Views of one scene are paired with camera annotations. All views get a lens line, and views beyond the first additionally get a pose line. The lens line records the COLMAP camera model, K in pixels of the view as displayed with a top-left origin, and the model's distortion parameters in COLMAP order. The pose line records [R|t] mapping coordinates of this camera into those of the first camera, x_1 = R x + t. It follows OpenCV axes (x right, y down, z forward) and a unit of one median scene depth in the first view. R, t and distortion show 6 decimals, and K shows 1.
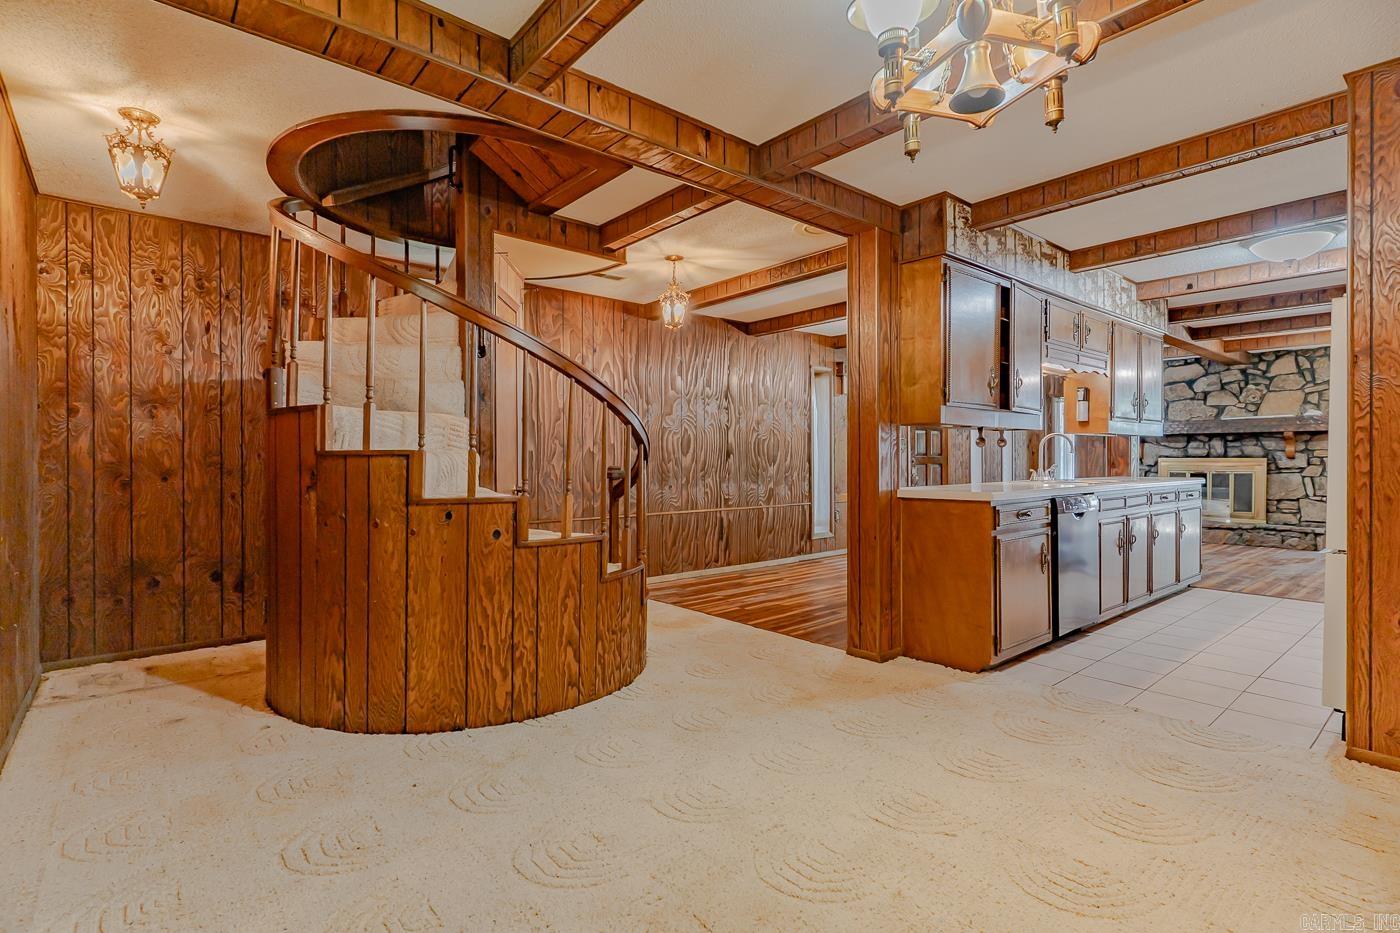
lens RADIAL K [[676.3, 0, 694.4], [0, 676.3, 459.8], [0, 0, 1]] dist [0.003980, 0.000271]
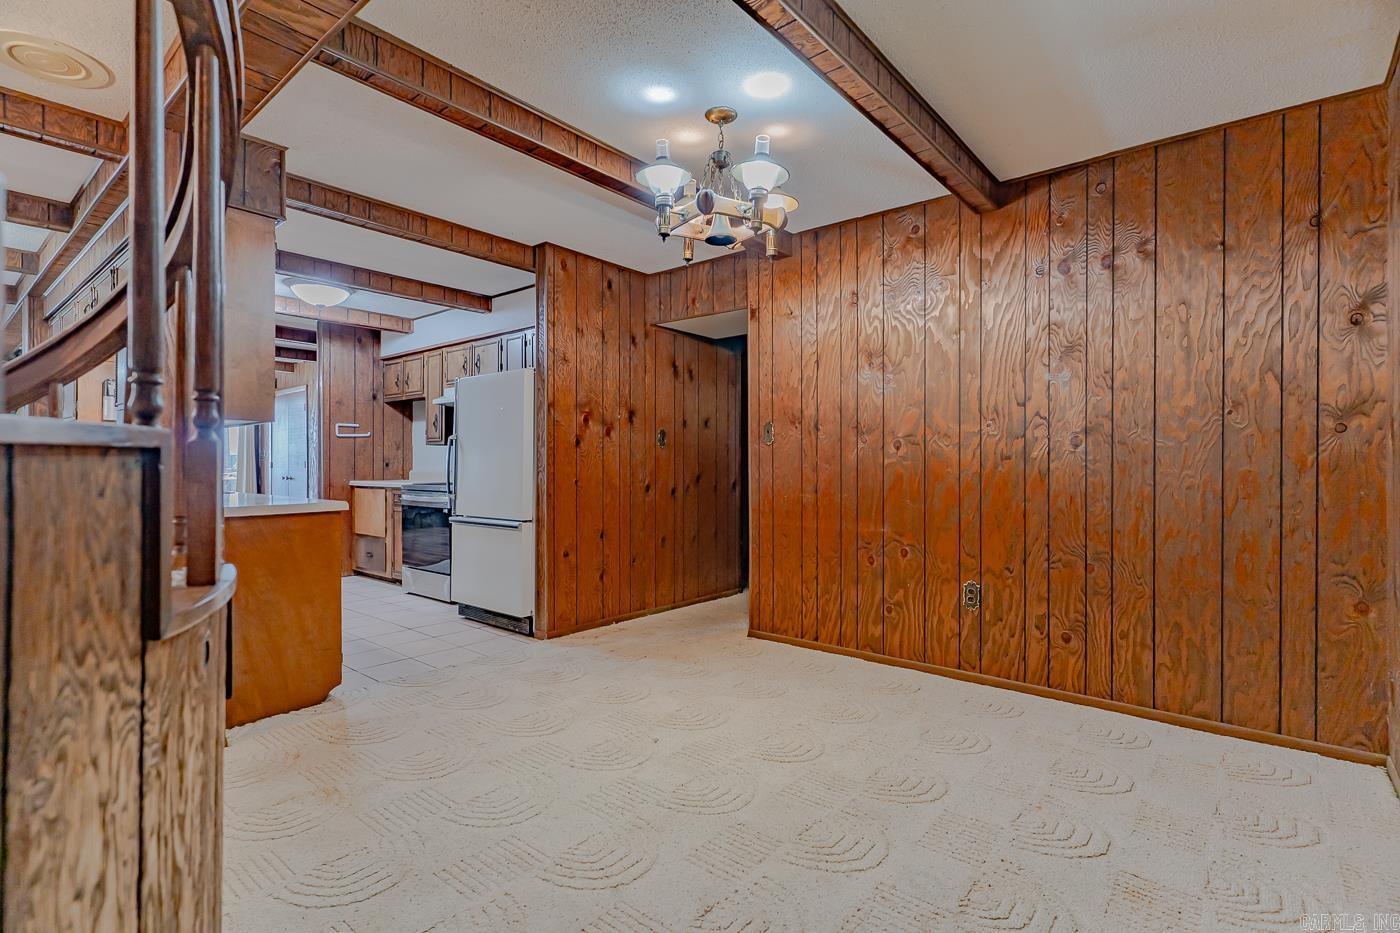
lens RADIAL K [[676.3, 0, 692.6], [0, 676.3, 465.0], [0, 0, 1]] dist [0.003980, 0.000271]
pose [[-0.175693, -0.000273, 0.984445, -0.624392], [0.003987, 0.999992, 0.000989, -0.001598], [-0.984437, 0.004099, -0.175690, 0.743919]]
